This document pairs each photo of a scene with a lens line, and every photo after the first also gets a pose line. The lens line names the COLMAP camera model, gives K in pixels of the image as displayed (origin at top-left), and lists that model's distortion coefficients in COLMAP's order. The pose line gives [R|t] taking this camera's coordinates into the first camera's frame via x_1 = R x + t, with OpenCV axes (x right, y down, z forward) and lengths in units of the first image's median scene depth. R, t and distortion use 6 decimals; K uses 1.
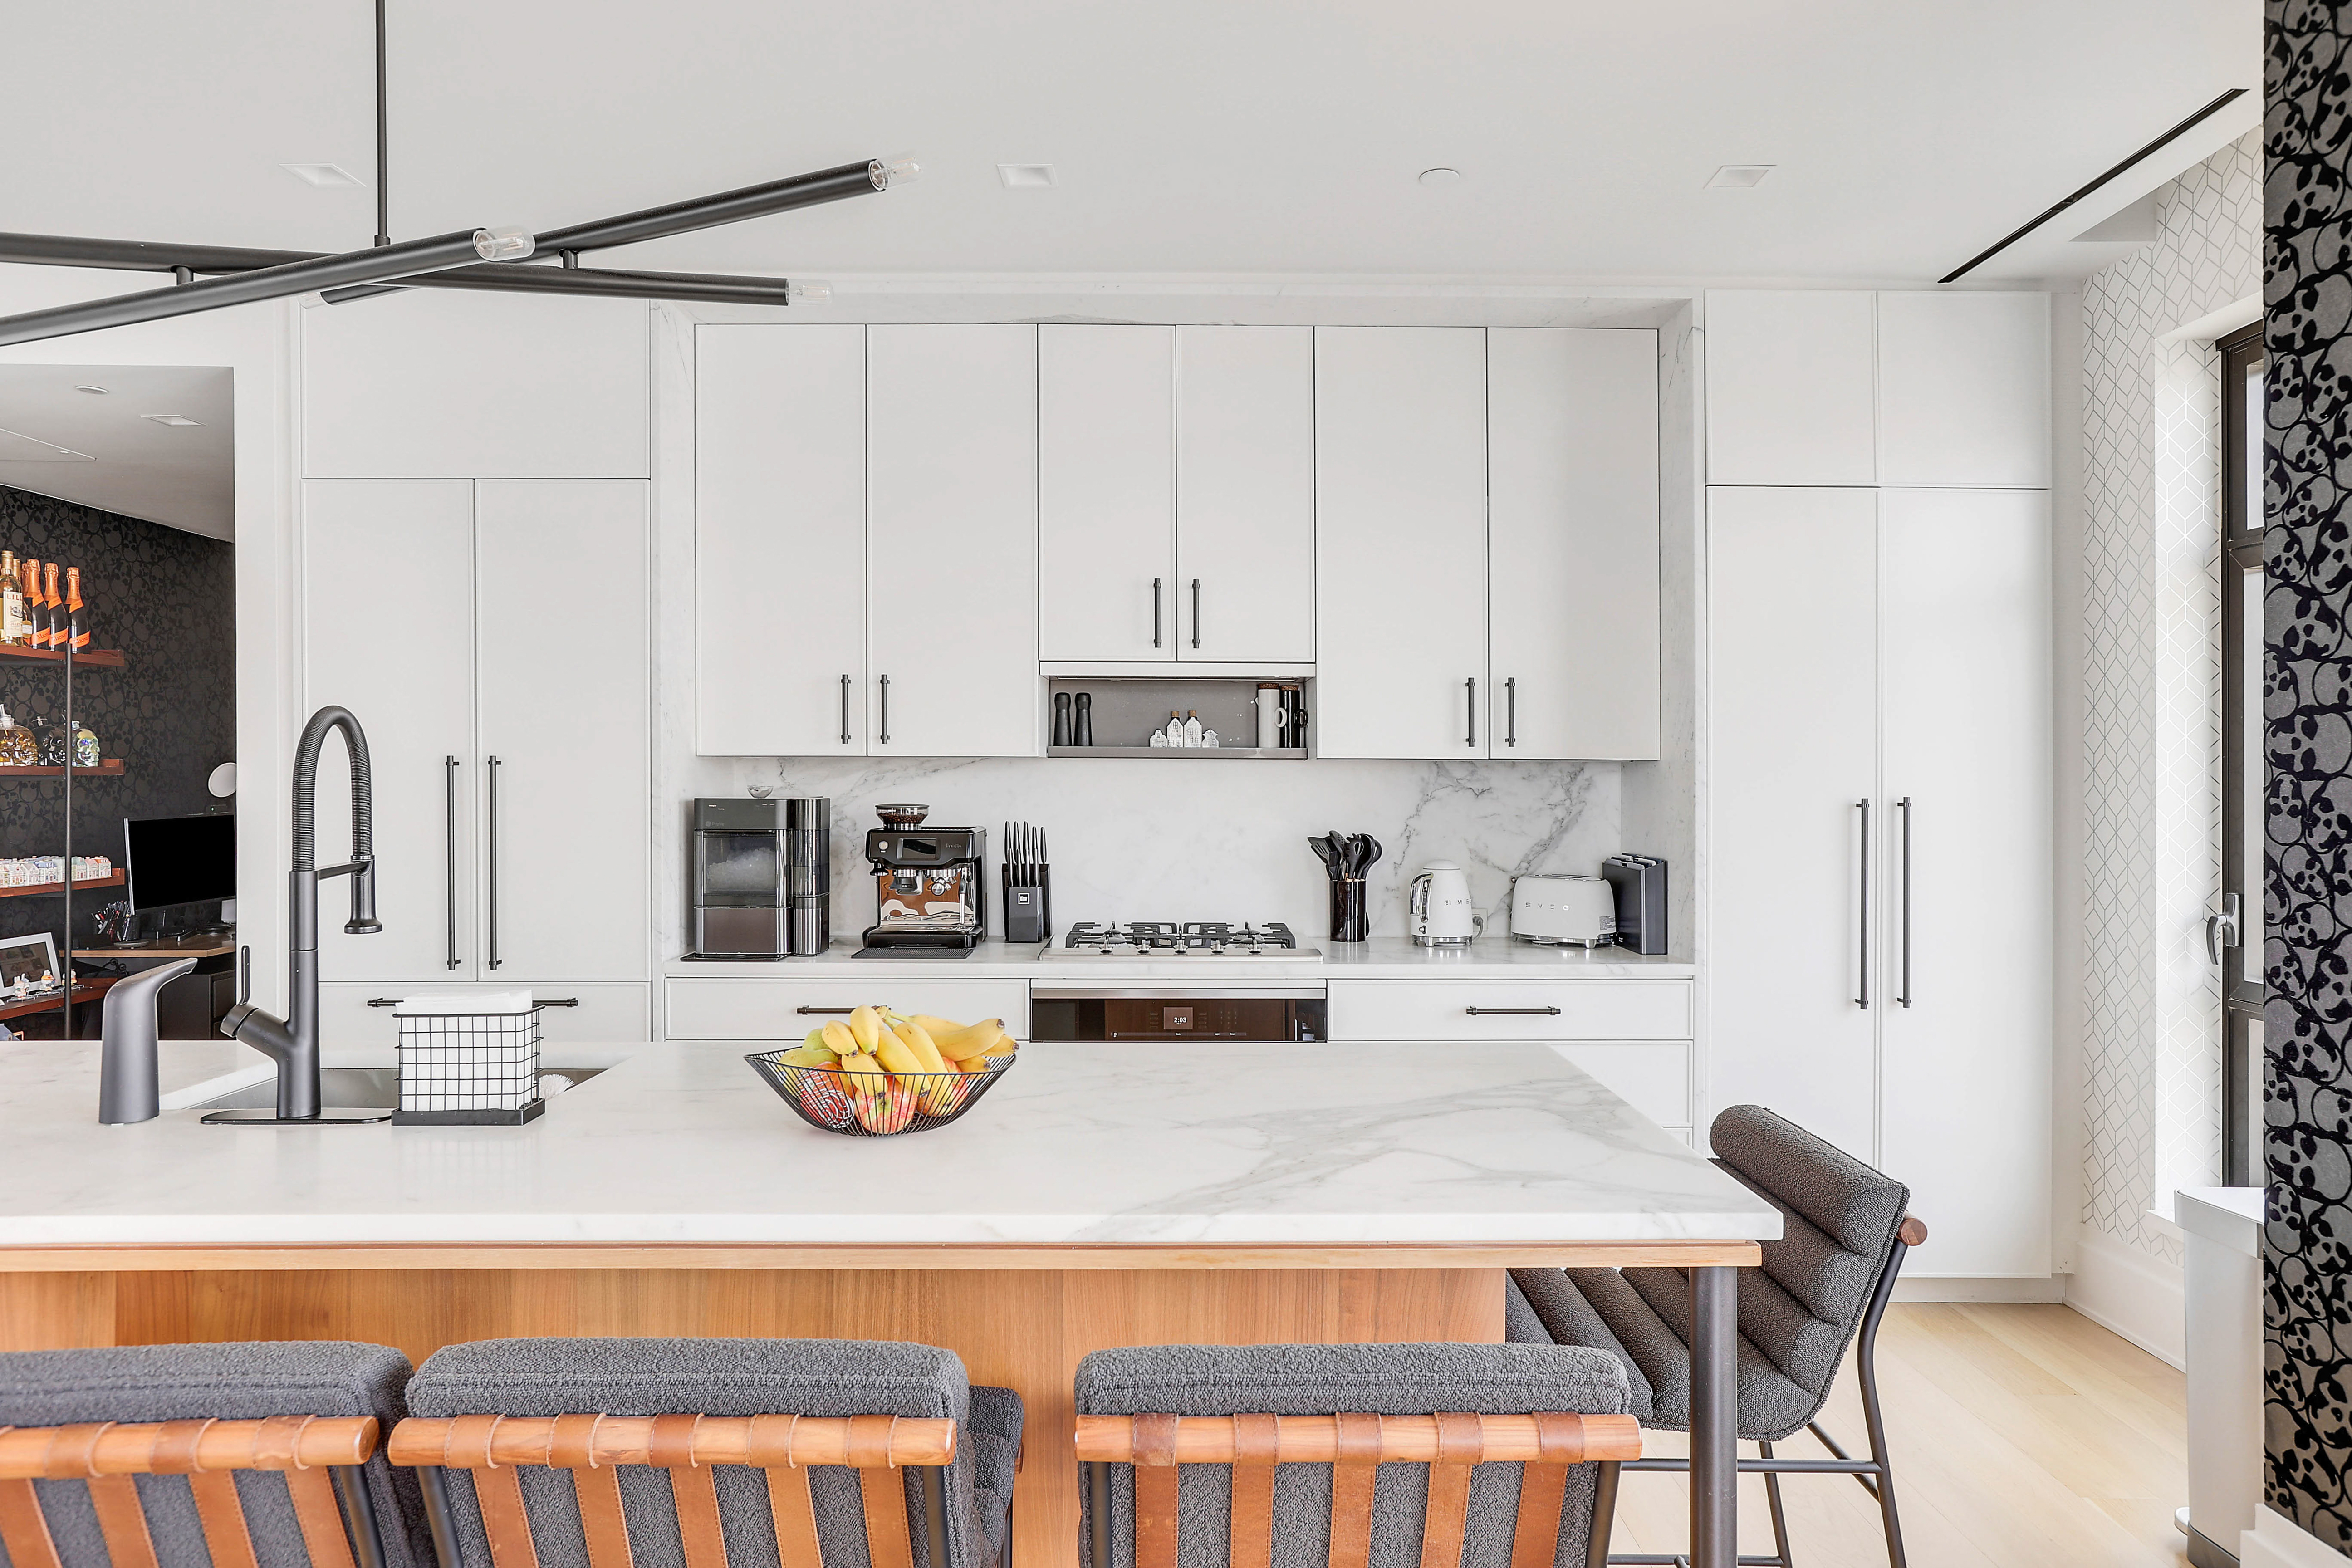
lens RADIAL K [[1456.7, 0, 1189.0], [0, 1456.7, 775.3], [0, 0, 1]] dist [-0.000353, 0.000325]
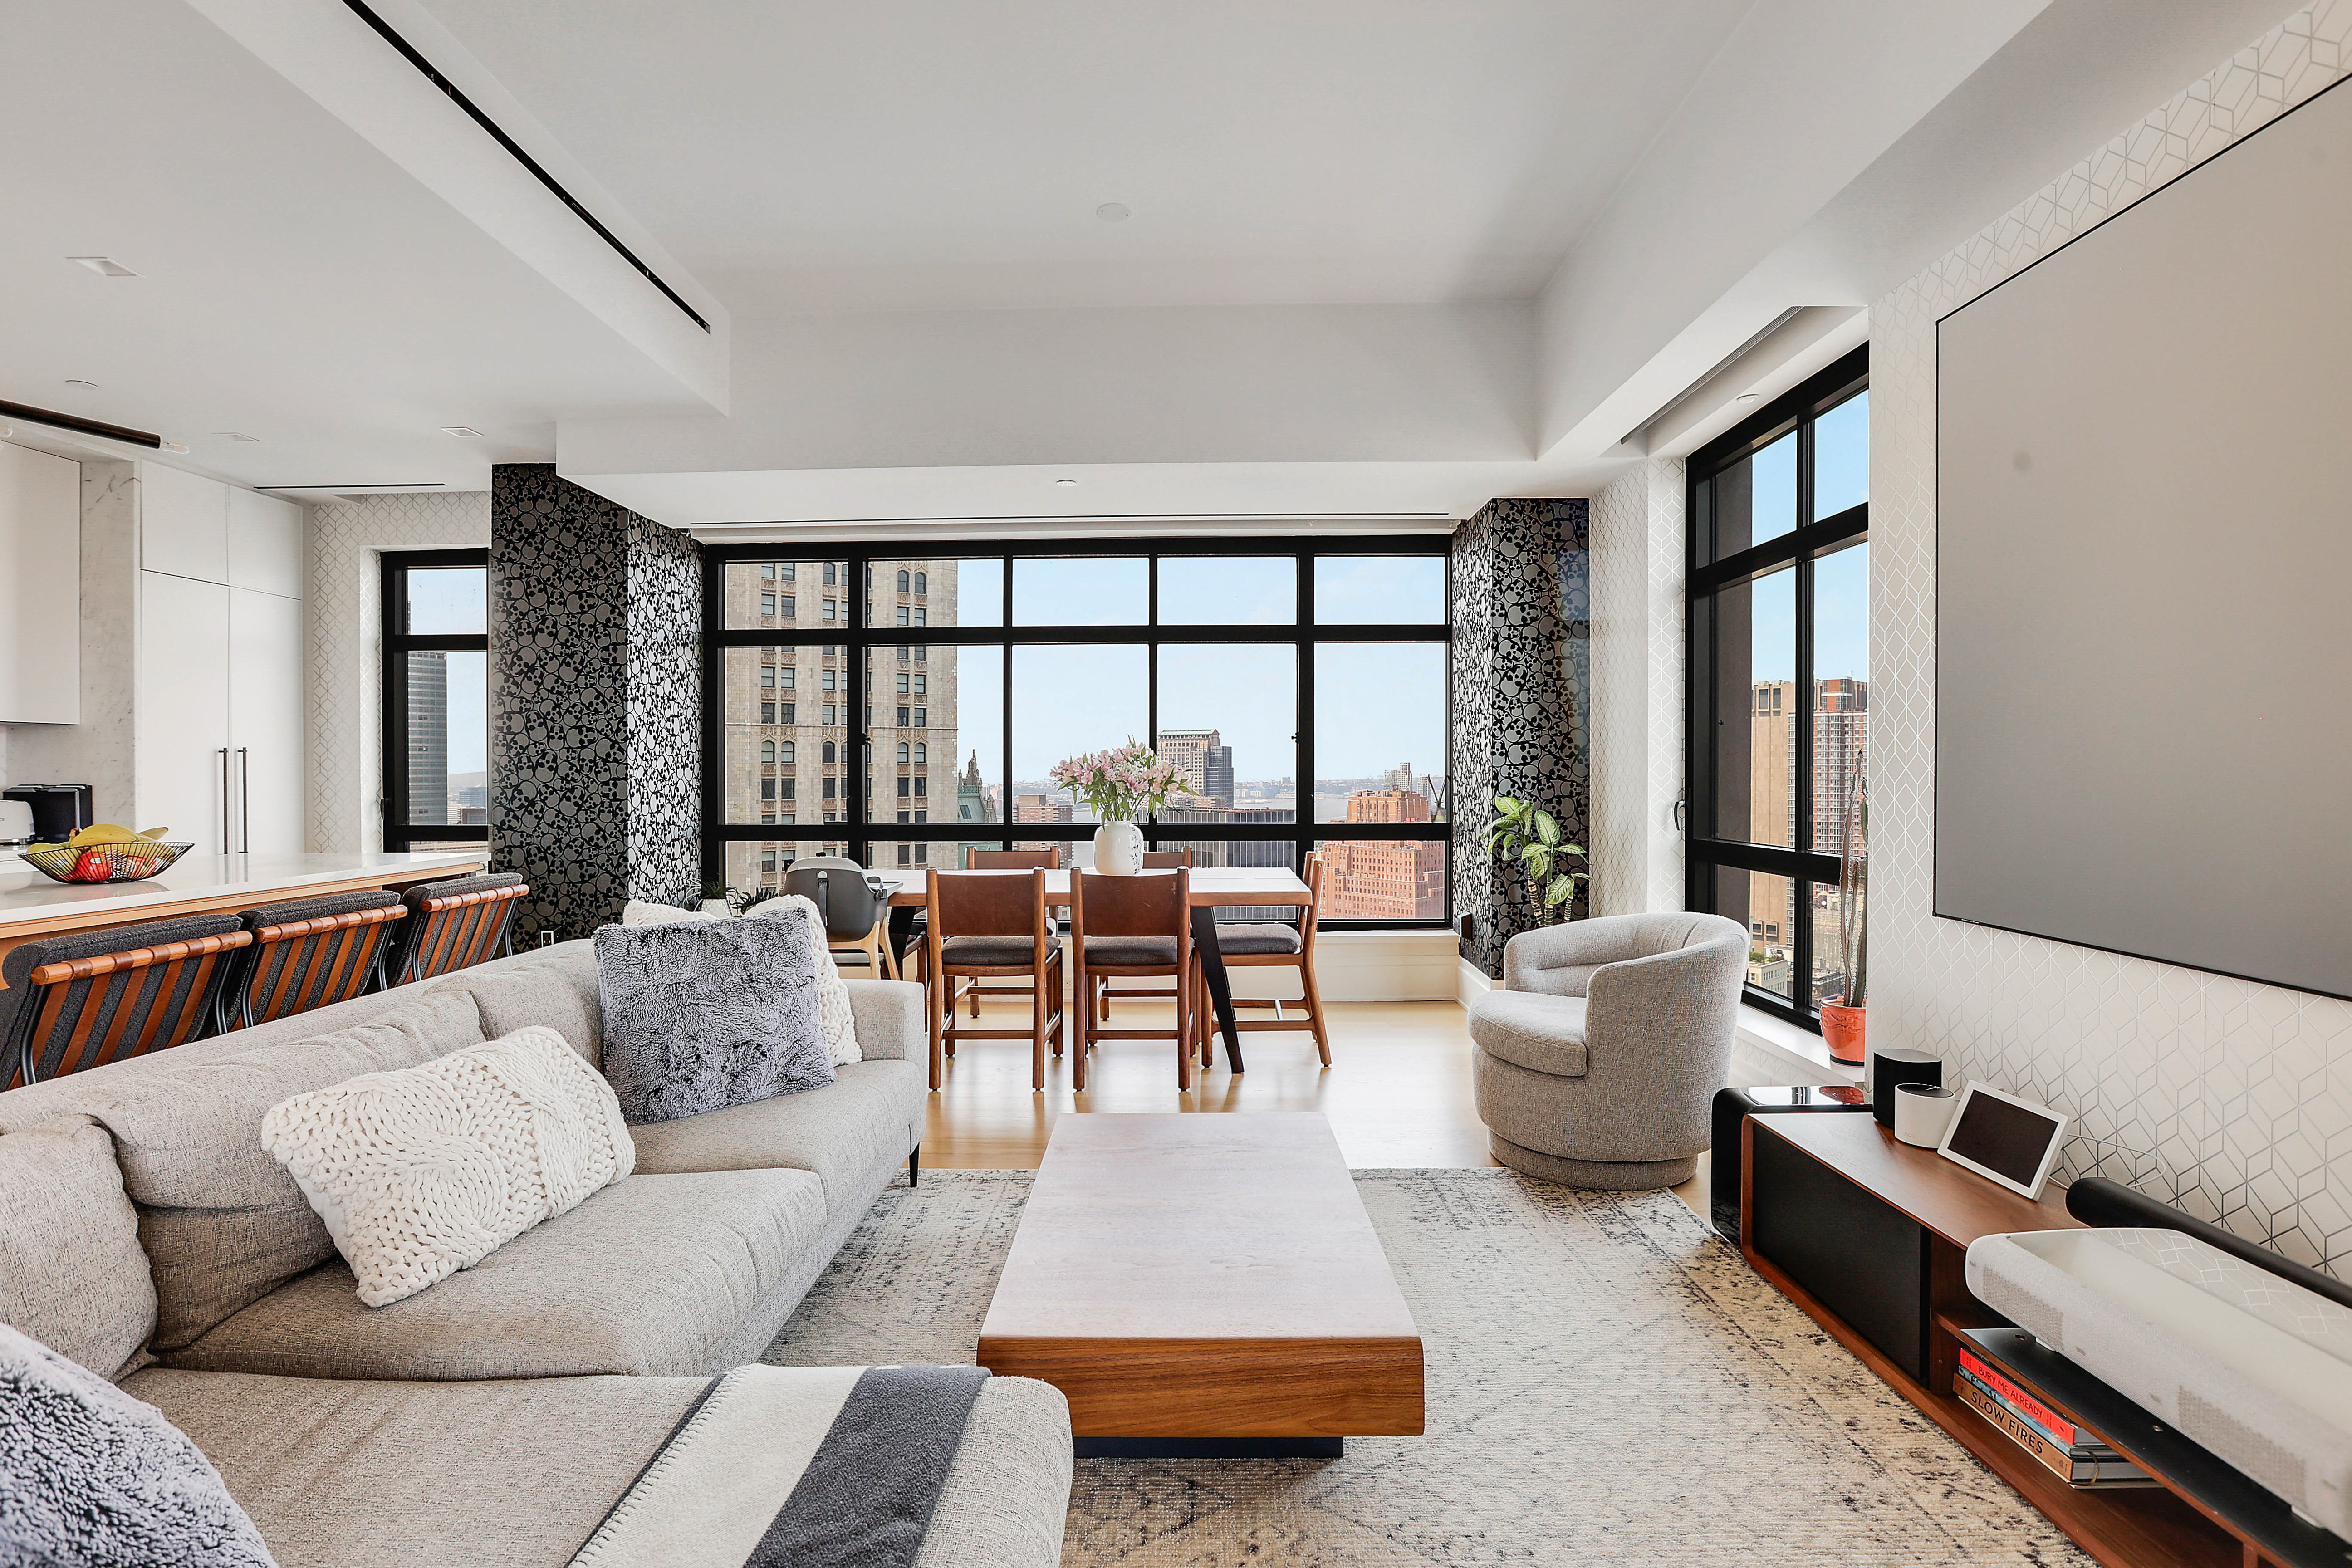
lens RADIAL K [[1081.1, 0, 1176.0], [0, 1081.1, 784.0], [0, 0, 1]] dist [-0.066786, 0.033022]
pose [[0.021240, -0.020824, 0.999558, -0.838750], [0.004113, 0.999776, 0.020742, 0.038106], [-0.999766, 0.003671, 0.021321, -0.270113]]
